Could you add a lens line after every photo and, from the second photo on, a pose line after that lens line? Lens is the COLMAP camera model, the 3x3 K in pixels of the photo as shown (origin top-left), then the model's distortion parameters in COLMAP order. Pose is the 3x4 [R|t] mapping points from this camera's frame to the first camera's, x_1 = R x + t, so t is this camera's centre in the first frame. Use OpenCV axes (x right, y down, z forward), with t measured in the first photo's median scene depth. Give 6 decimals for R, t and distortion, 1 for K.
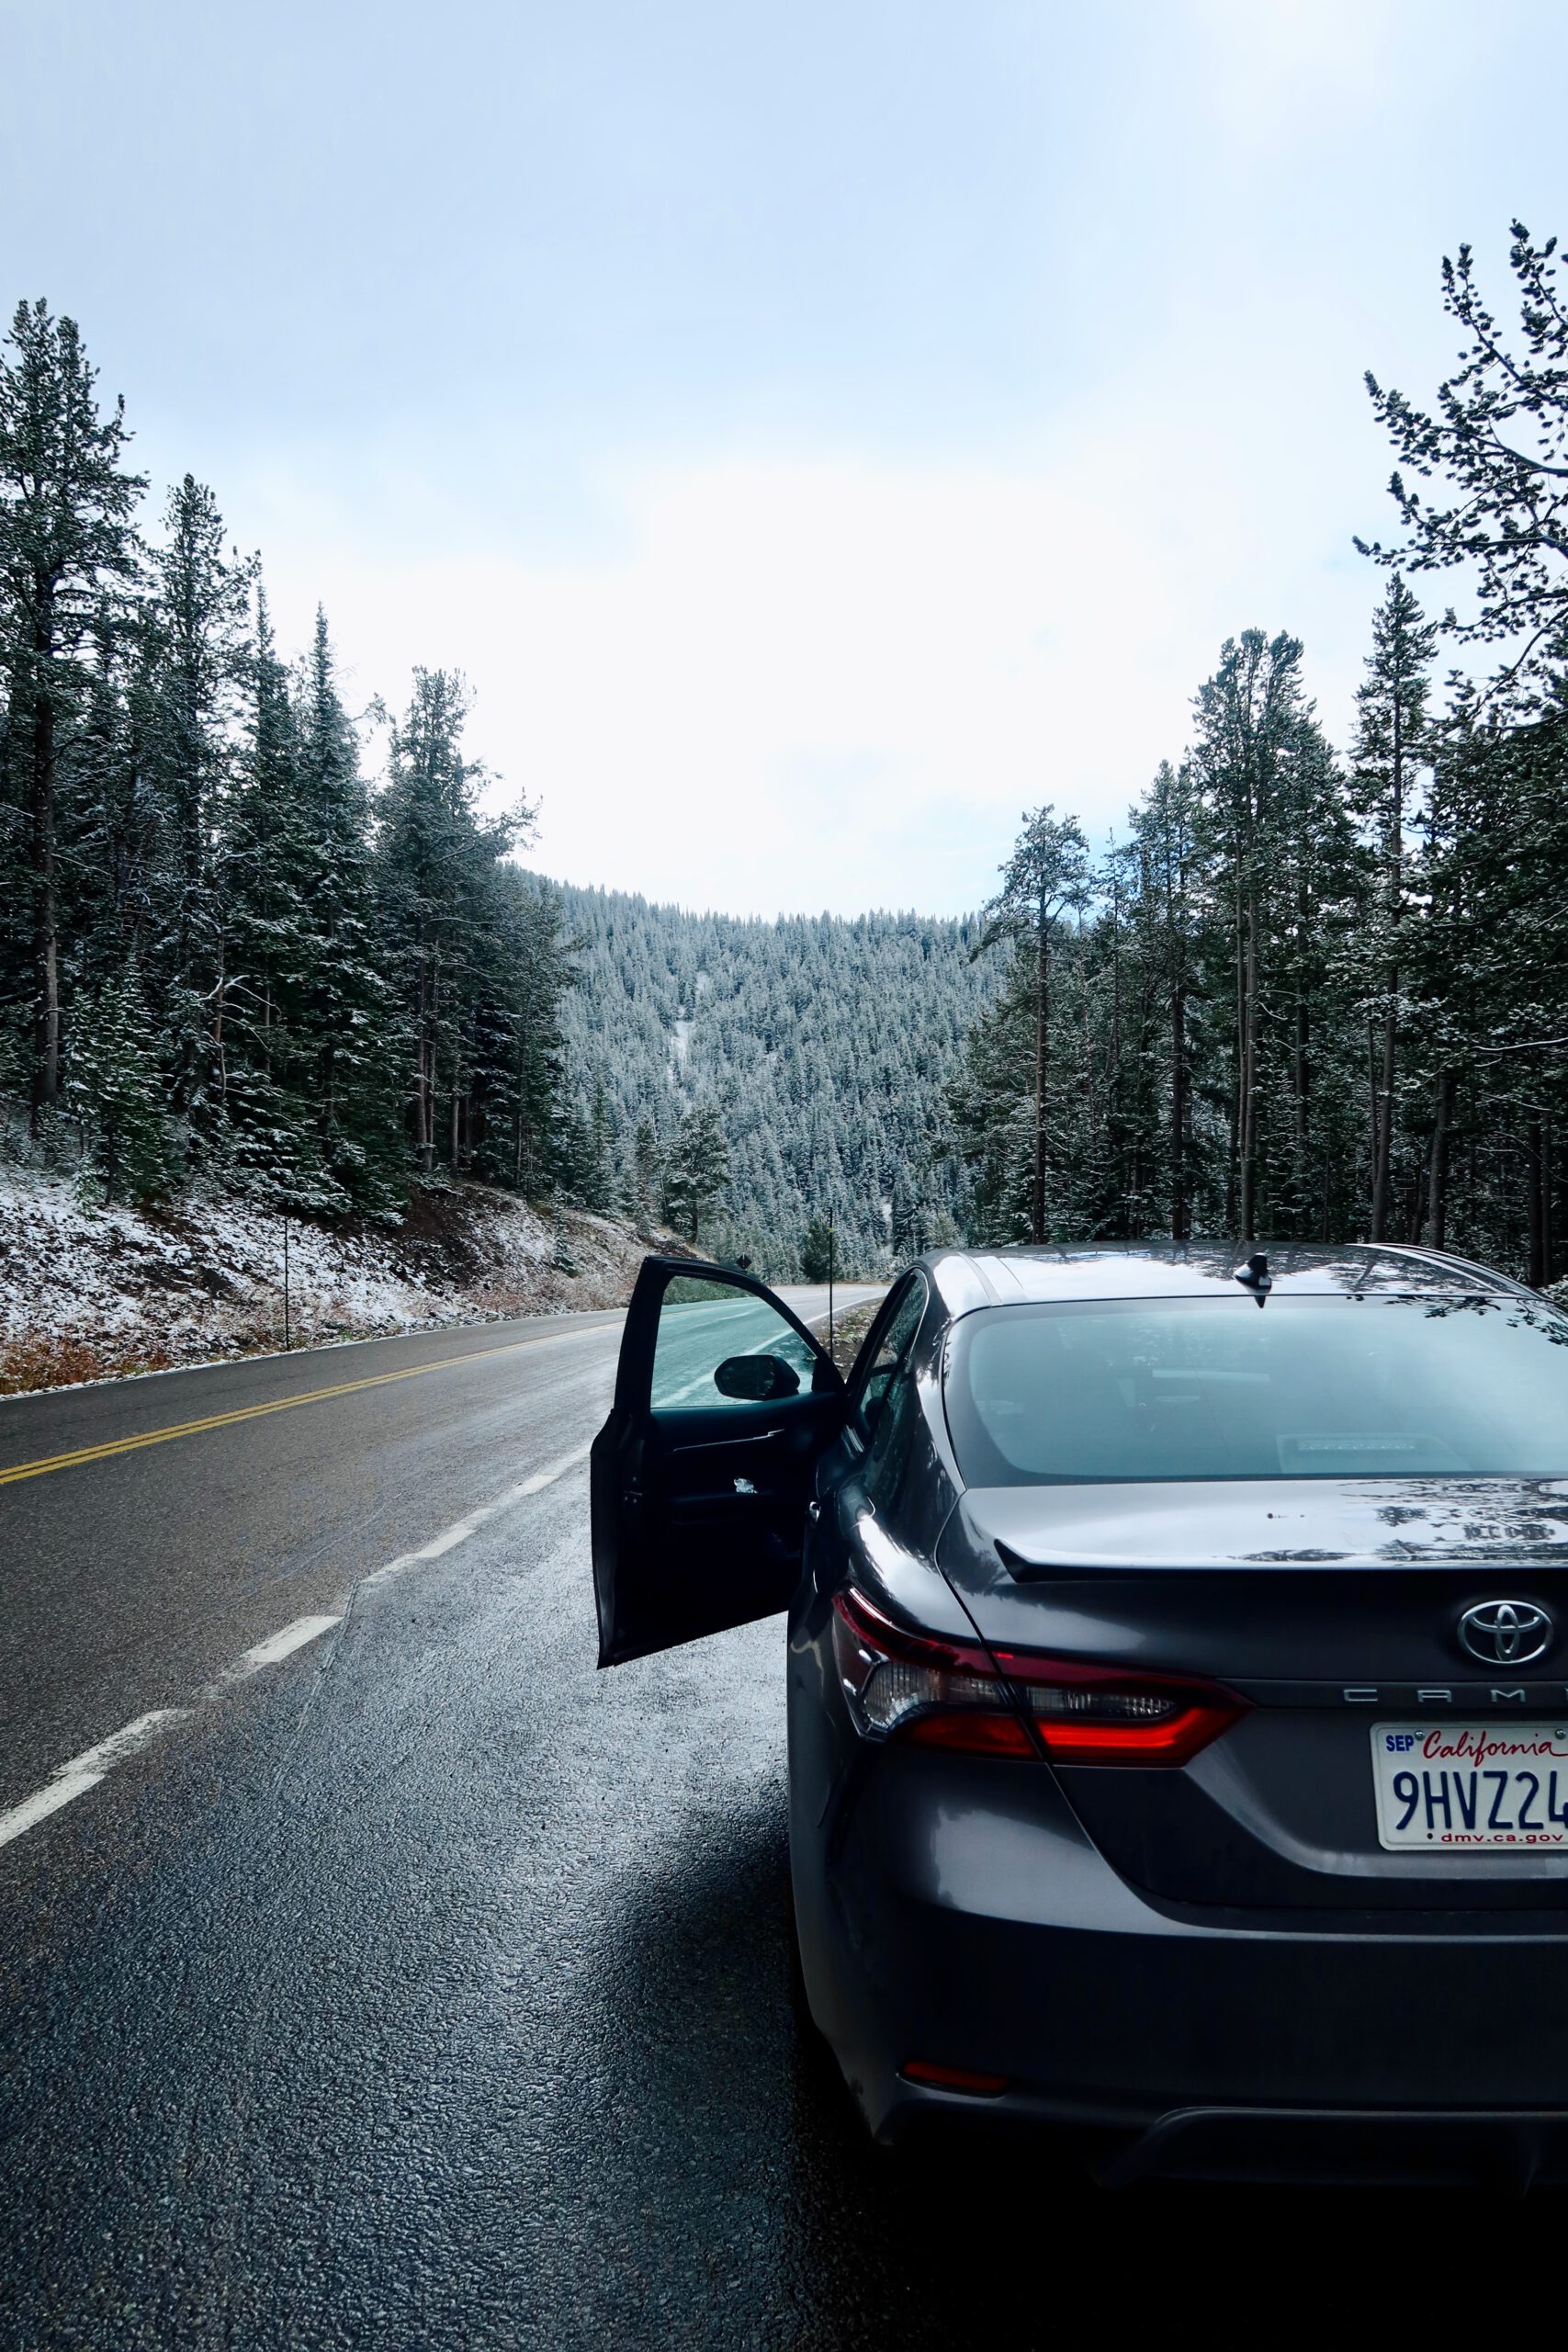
lens RADIAL K [[1610.8, 0, 781.3], [0, 1610.8, 1161.8], [0, 0, 1]] dist [-0.025766, 0.005227]
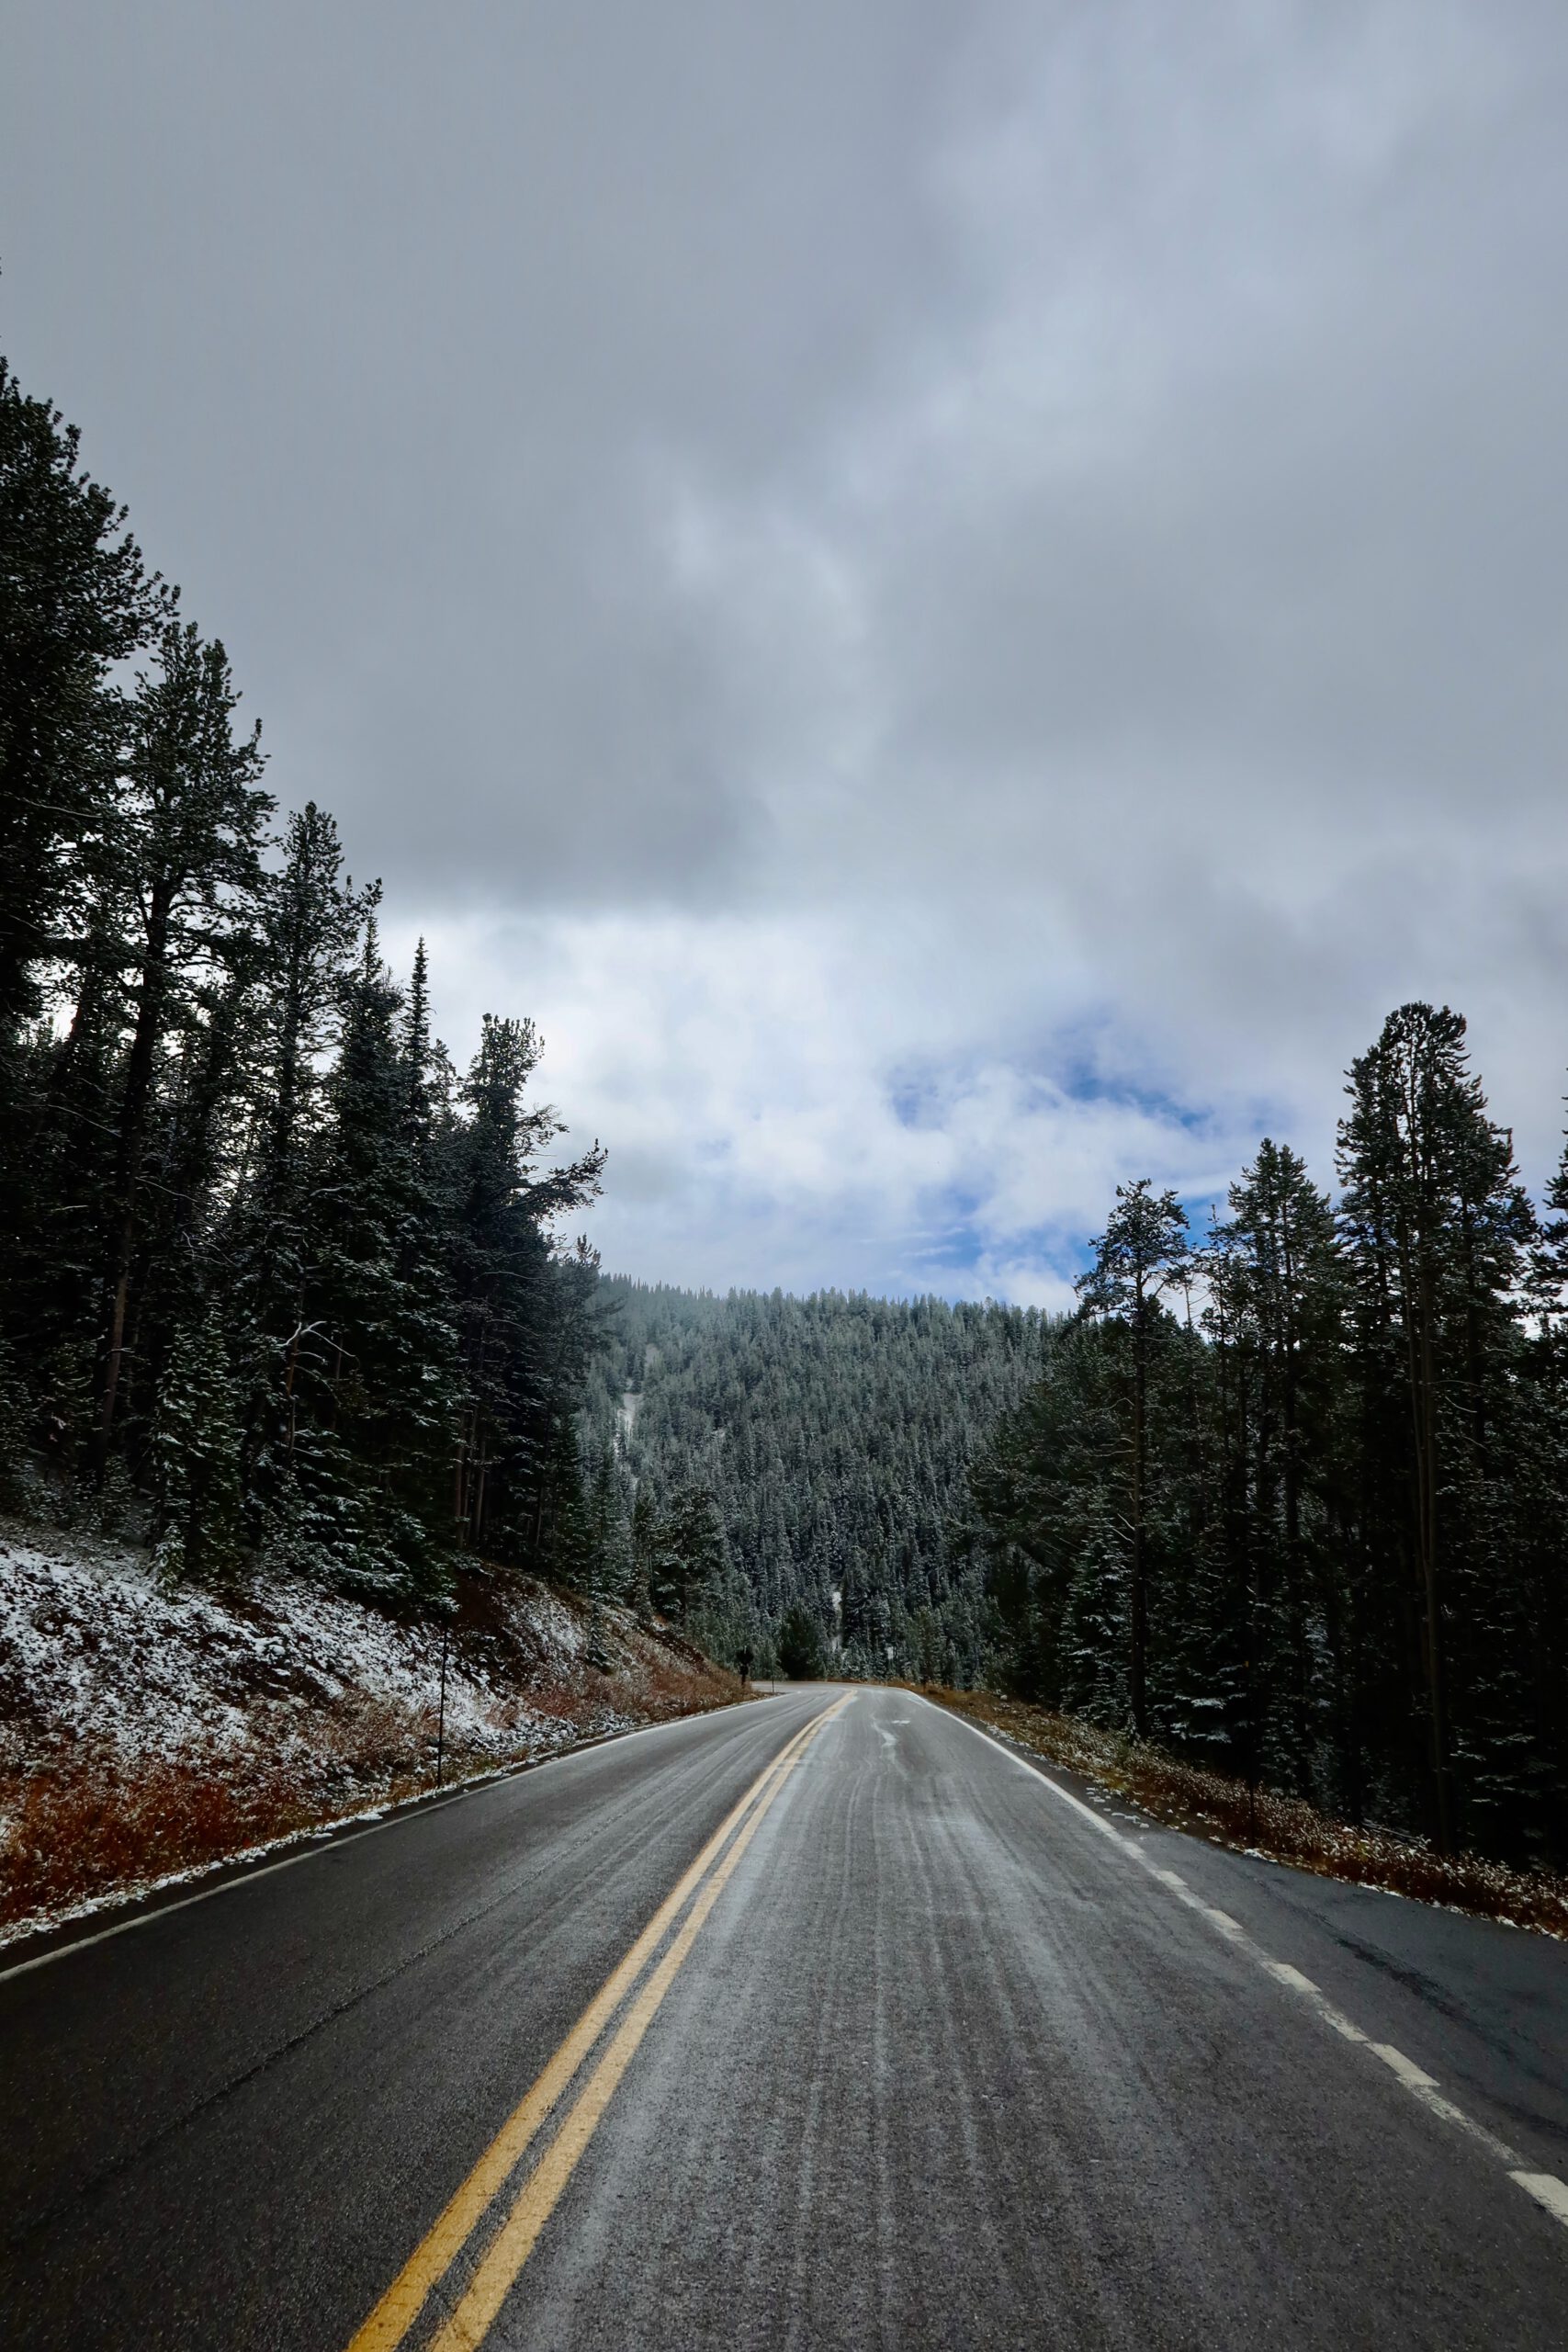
lens RADIAL K [[1610.8, 0, 781.3], [0, 1610.8, 1161.8], [0, 0, 1]] dist [-0.025766, 0.005227]
pose [[0.998664, 0.041227, 0.031166, -0.082553], [-0.032921, 0.972323, -0.231308, -0.002439], [-0.039840, 0.229973, 0.972381, 0.071066]]
